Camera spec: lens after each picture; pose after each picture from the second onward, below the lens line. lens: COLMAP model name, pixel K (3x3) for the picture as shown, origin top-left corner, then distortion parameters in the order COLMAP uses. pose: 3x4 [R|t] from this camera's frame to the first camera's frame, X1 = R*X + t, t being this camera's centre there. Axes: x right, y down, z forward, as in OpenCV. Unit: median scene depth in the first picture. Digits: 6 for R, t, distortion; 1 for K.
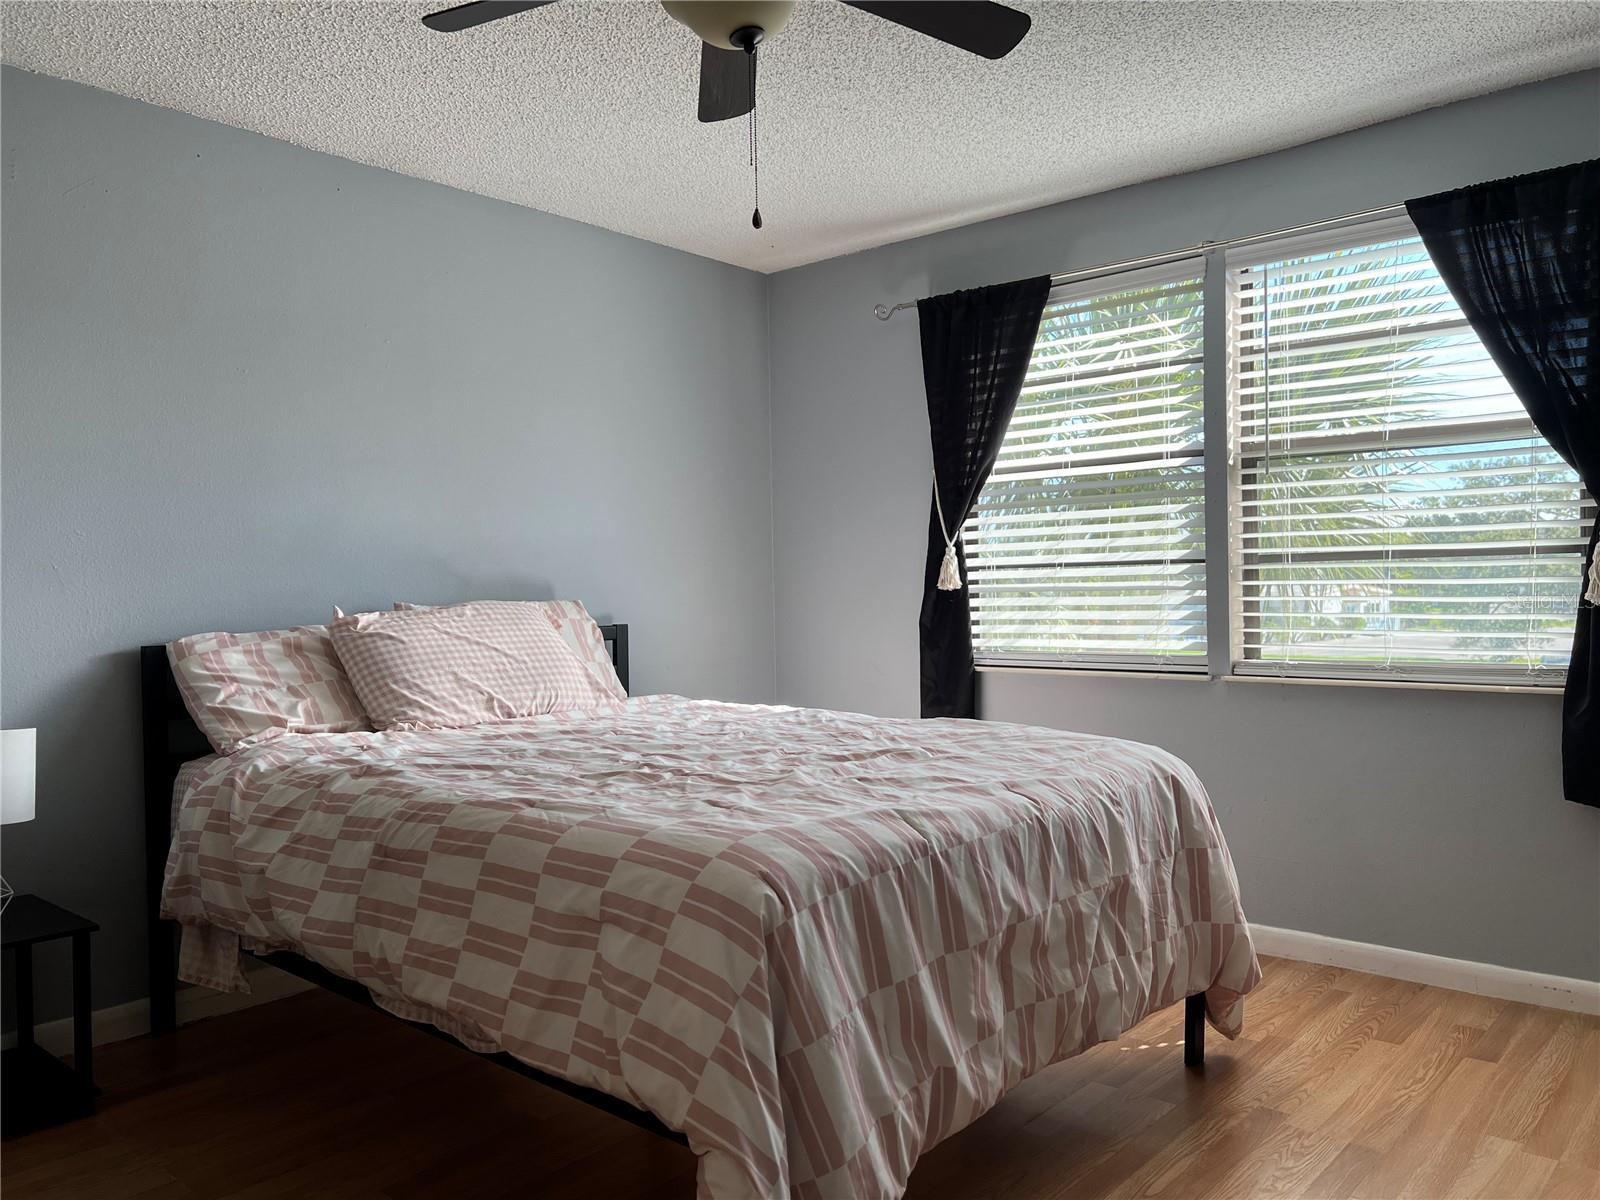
lens RADIAL K [[1209.2, 0, 797.7], [0, 1209.2, 598.0], [0, 0, 1]] dist [0.045528, -0.048380]
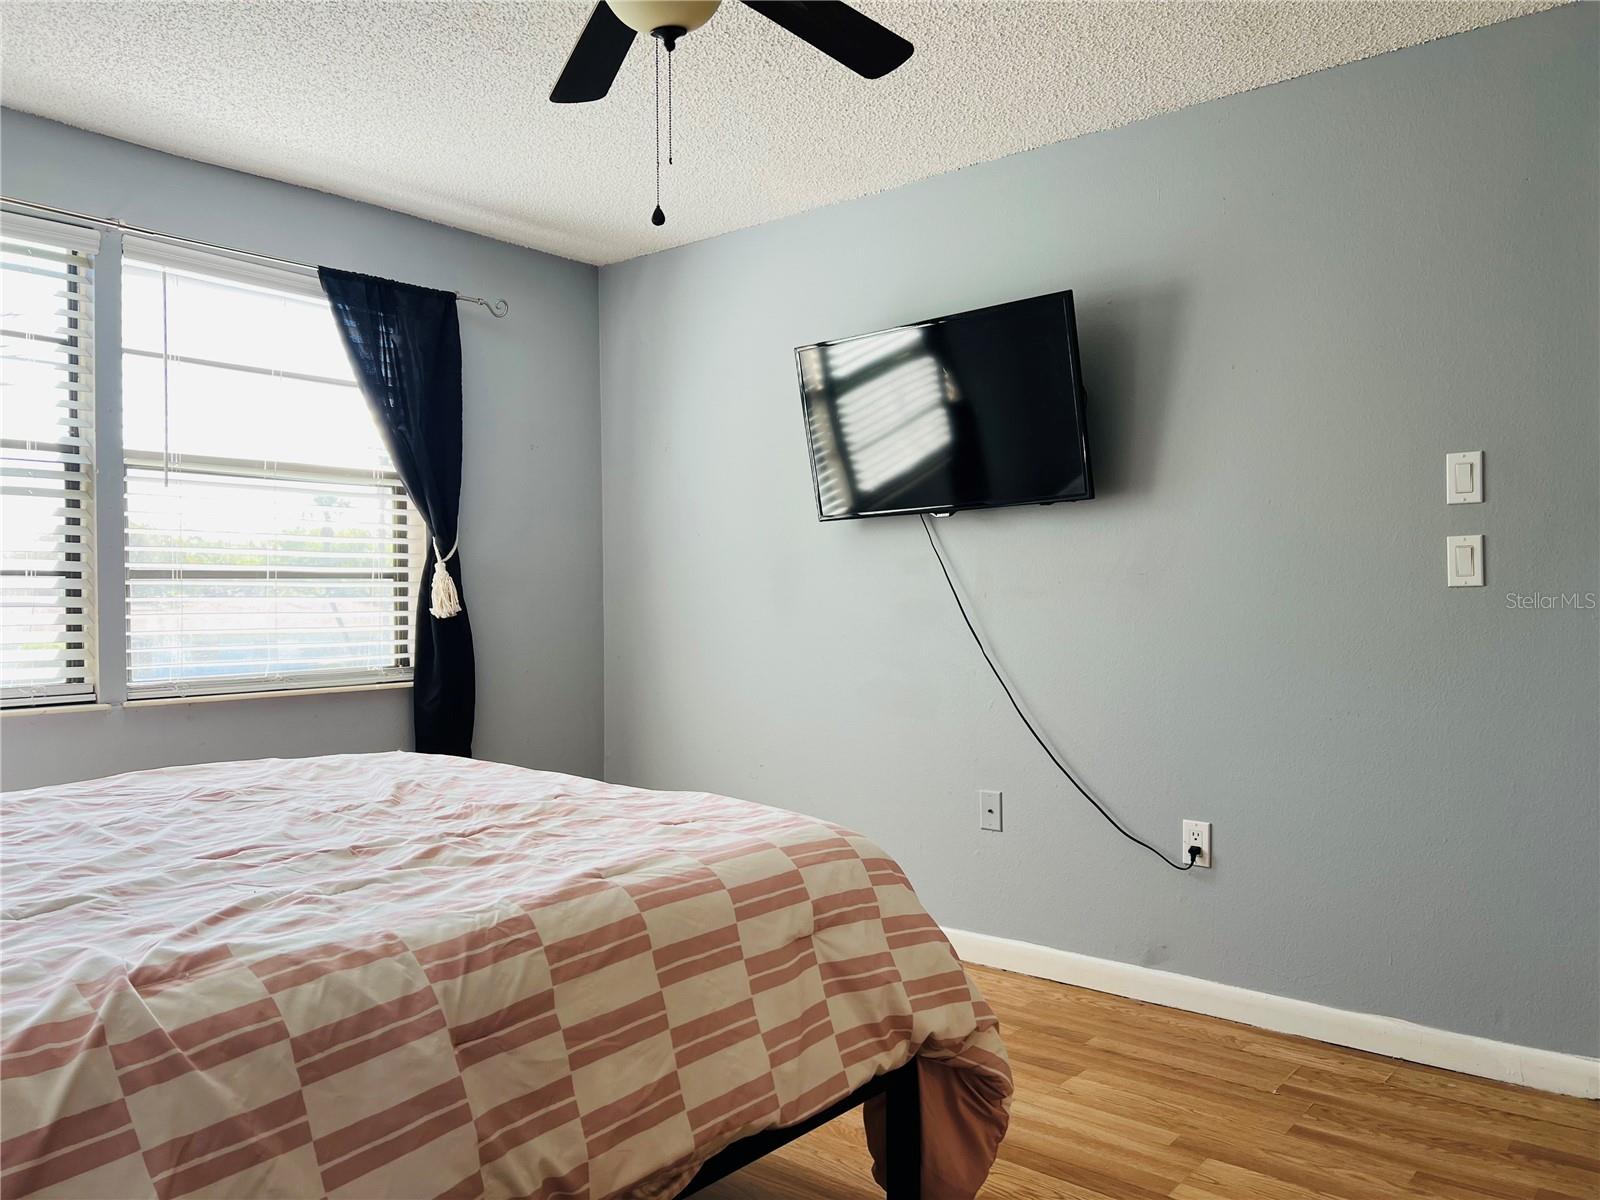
lens RADIAL K [[1209.2, 0, 797.5], [0, 1209.2, 598.7], [0, 0, 1]] dist [0.045528, -0.048380]
pose [[-0.038267, 0.012195, 0.999193, -0.663787], [0.013222, 0.999844, -0.011696, 0.005187], [-0.999180, 0.012764, -0.038422, 0.610647]]
